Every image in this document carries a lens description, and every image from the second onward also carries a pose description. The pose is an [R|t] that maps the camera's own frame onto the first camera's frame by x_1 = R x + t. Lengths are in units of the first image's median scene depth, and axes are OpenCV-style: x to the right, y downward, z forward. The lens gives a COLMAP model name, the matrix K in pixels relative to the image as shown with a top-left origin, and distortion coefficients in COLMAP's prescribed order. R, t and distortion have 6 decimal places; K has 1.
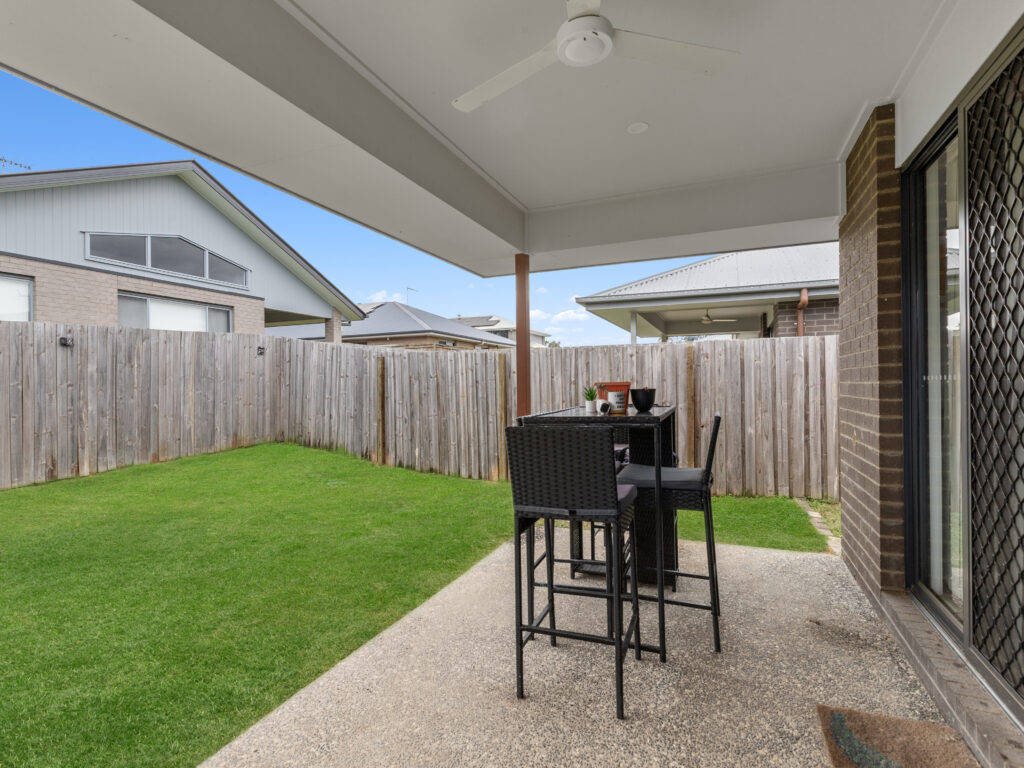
lens RADIAL K [[516.0, 0, 511.6], [0, 516.0, 388.3], [0, 0, 1]] dist [-0.003879, 0.000320]
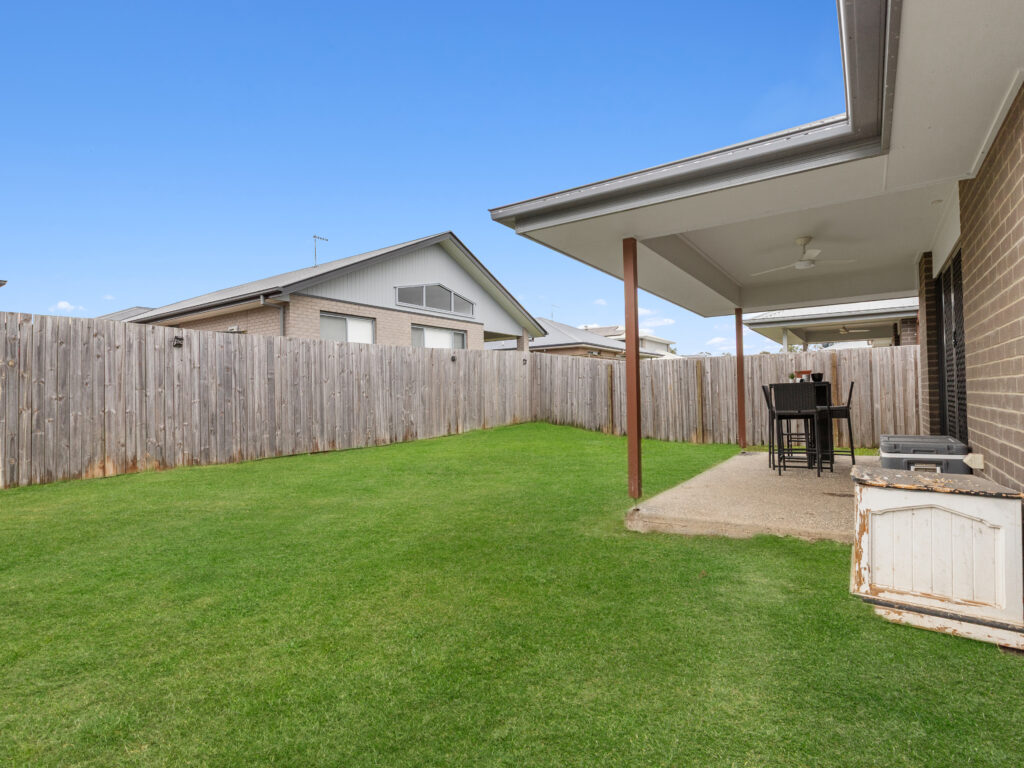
lens RADIAL K [[524.5, 0, 512.0], [0, 524.5, 384.0], [0, 0, 1]] dist [-0.003003, -0.000206]
pose [[0.979828, -0.011465, -0.199511, -0.228762], [0.006324, 0.999632, -0.026385, 0.037355], [0.199740, 0.024591, 0.979540, -0.583960]]
